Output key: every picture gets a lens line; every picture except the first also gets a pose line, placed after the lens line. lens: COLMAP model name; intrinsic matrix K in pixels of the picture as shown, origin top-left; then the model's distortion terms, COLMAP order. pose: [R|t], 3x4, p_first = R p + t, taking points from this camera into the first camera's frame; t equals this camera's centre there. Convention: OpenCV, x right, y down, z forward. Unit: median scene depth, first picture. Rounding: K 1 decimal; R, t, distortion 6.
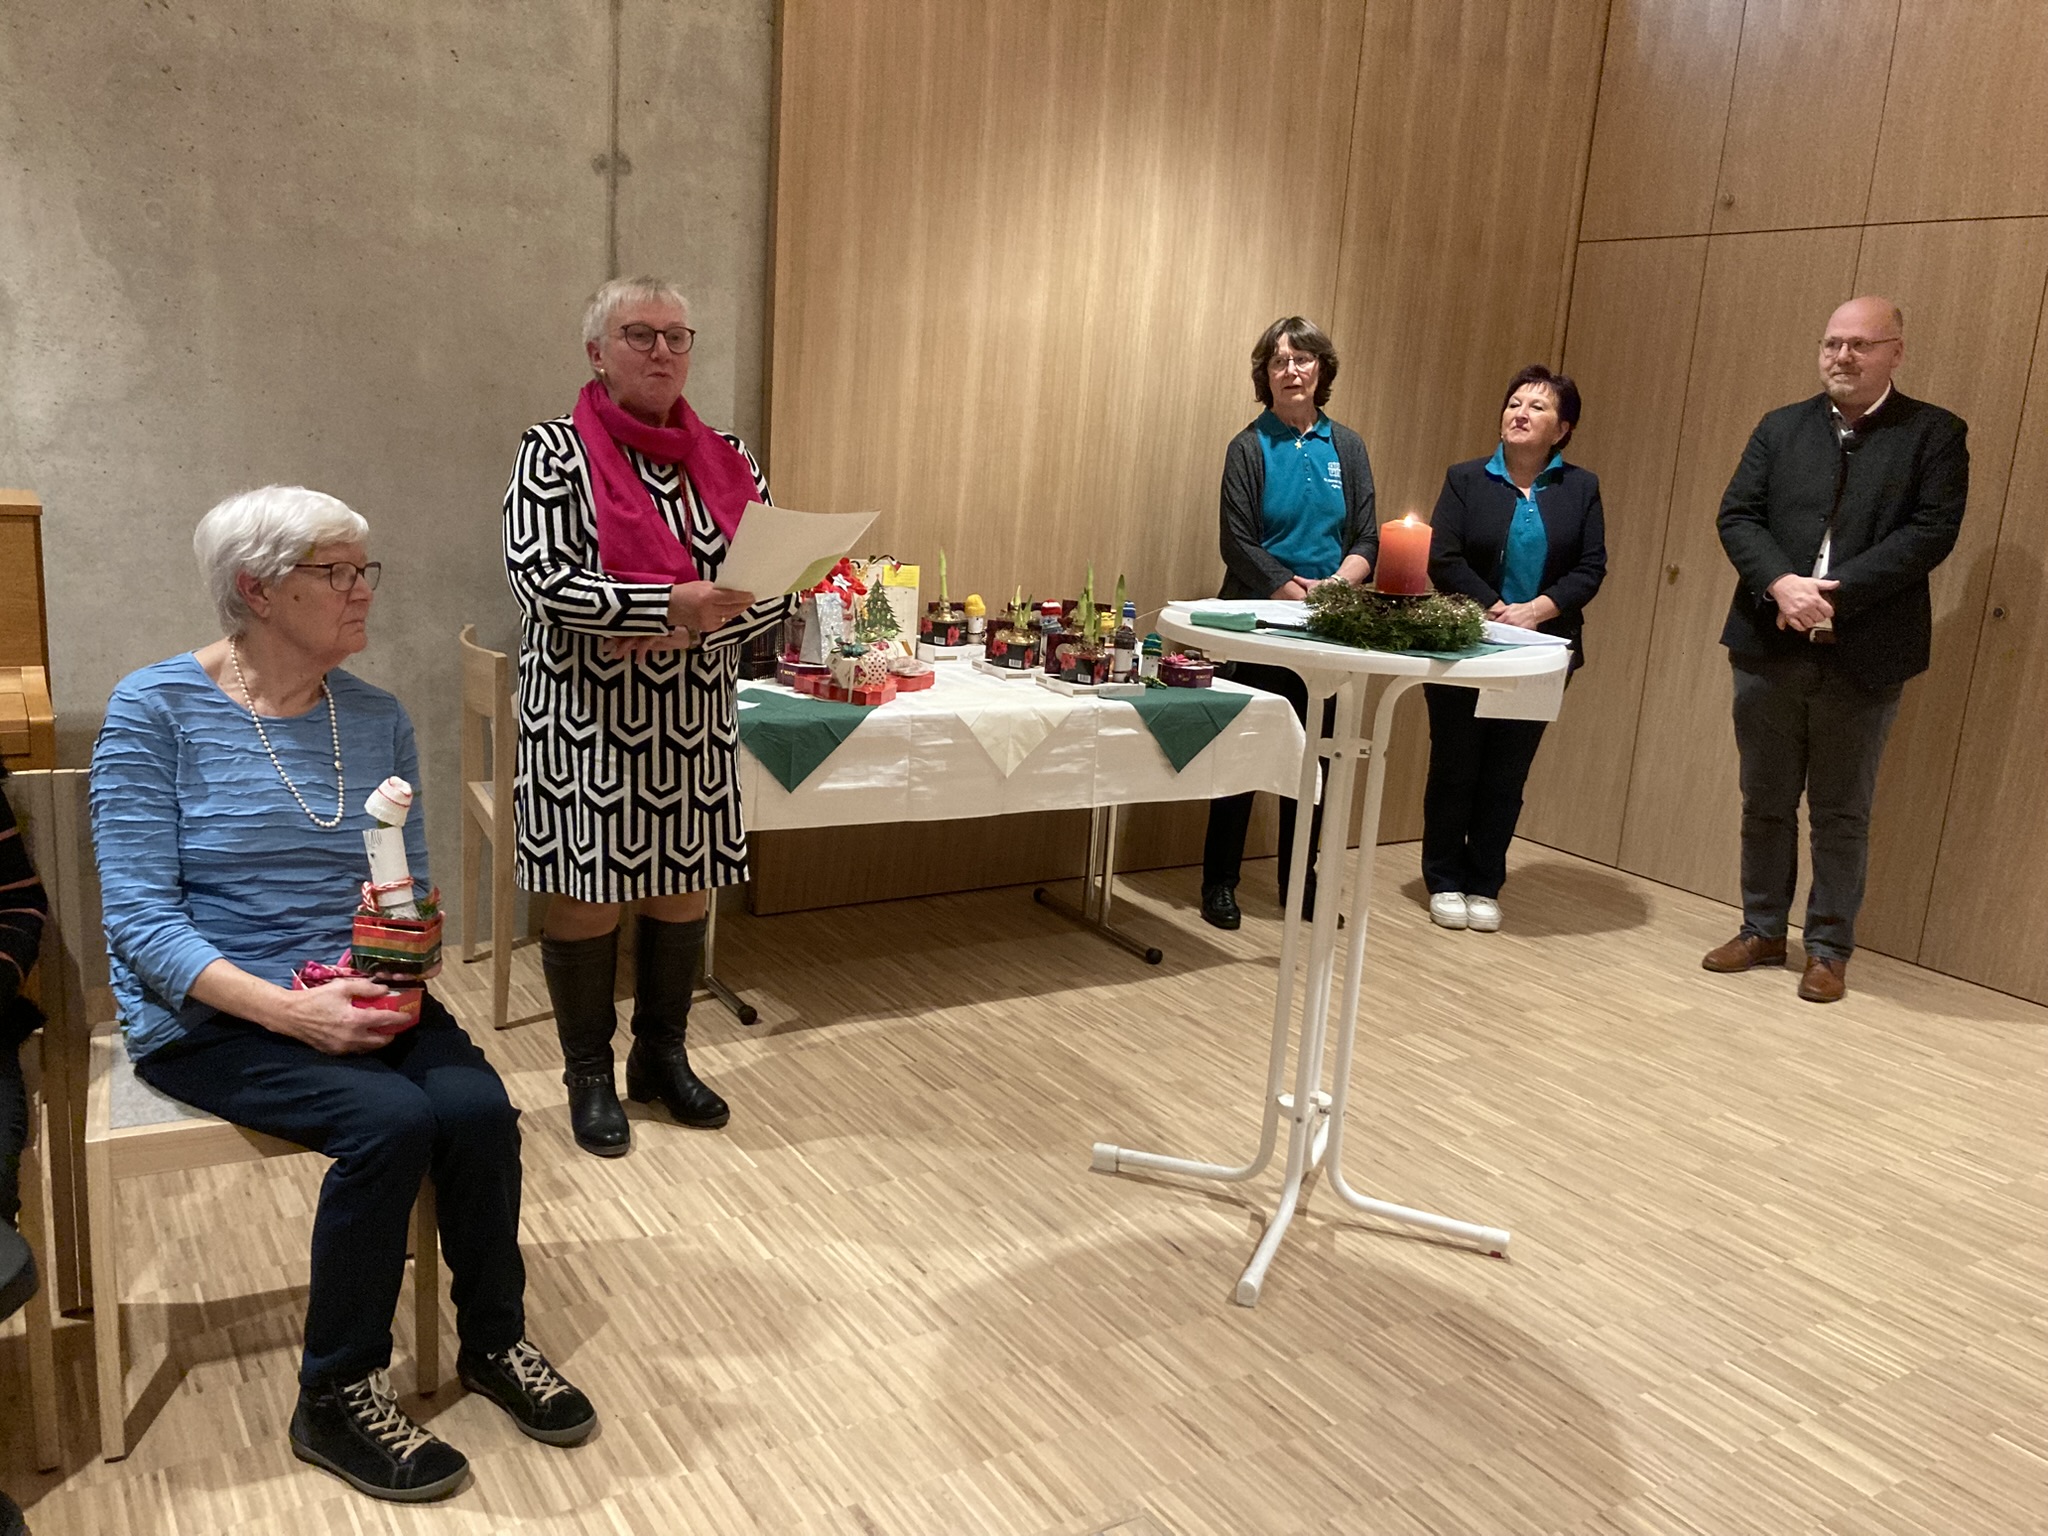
lens RADIAL K [[1652.0, 0, 1018.7], [0, 1652.0, 780.6], [0, 0, 1]] dist [0.031572, -0.000357]
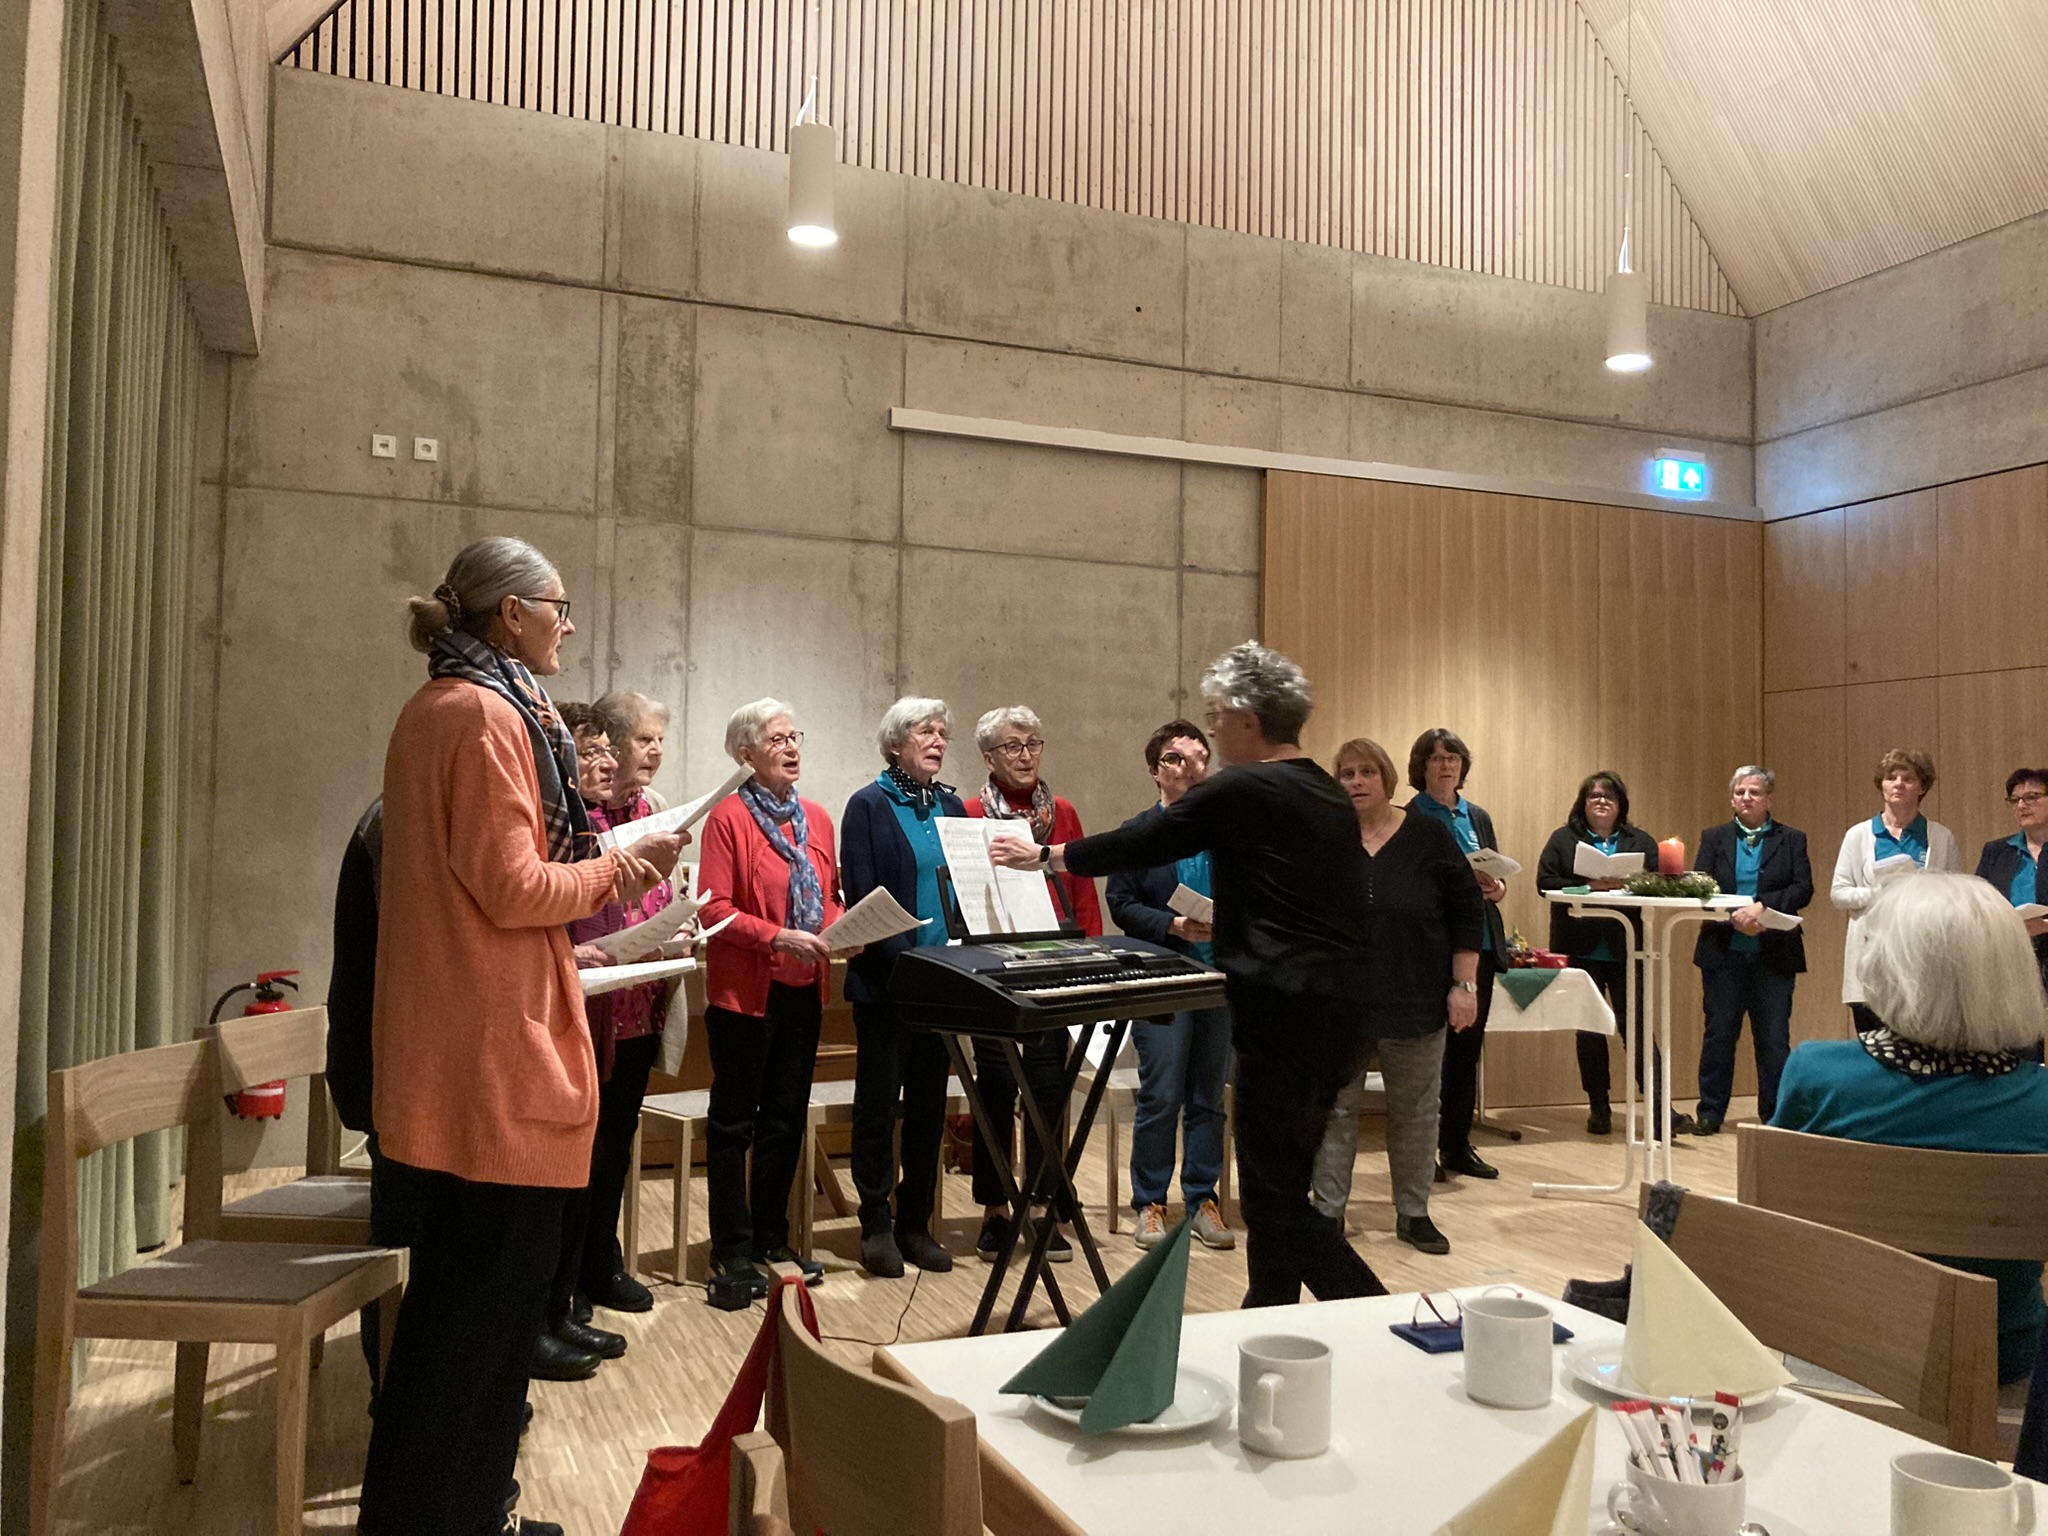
lens RADIAL K [[1652.0, 0, 1063.5], [0, 1652.0, 763.0], [0, 0, 1]] dist [0.031572, -0.000357]
pose [[0.985989, -0.051485, -0.158664, -0.069900], [0.006806, 0.962801, -0.270124, 0.175732], [0.166669, 0.265260, 0.949662, -0.658222]]
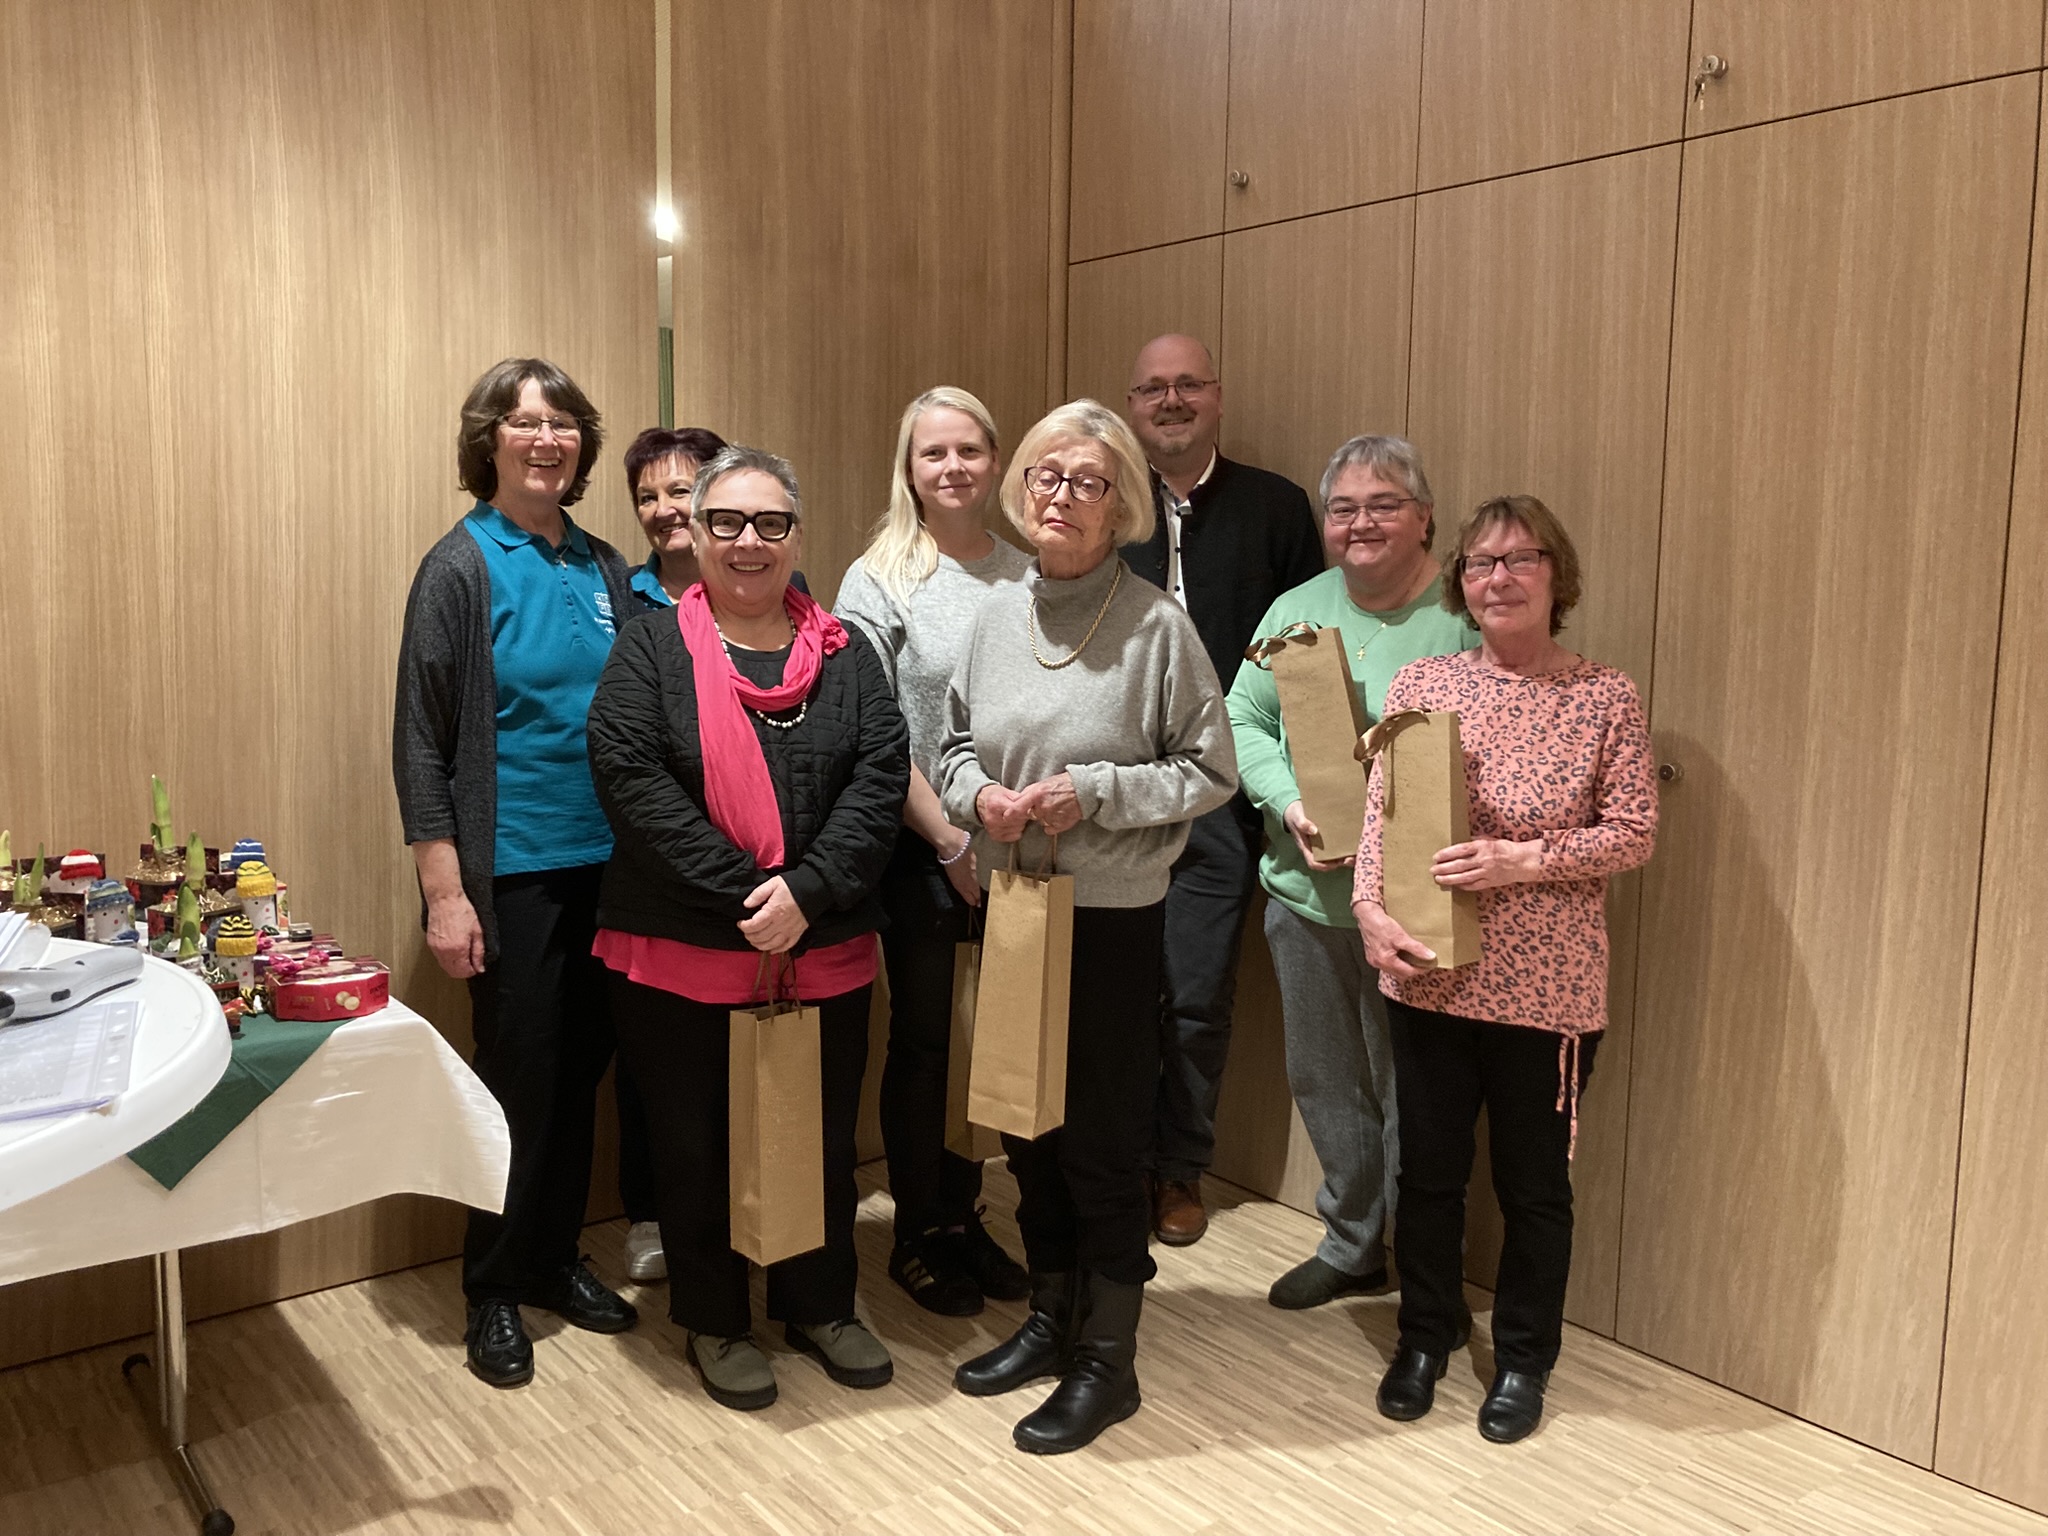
lens RADIAL K [[1652.0, 0, 1016.6], [0, 1652.0, 764.2], [0, 0, 1]] dist [0.031572, -0.000357]
pose [[0.991018, -0.081033, 0.106379, 0.272361], [0.091889, 0.990587, -0.101461, -0.051062], [-0.097156, 0.110324, 0.989136, 0.397223]]
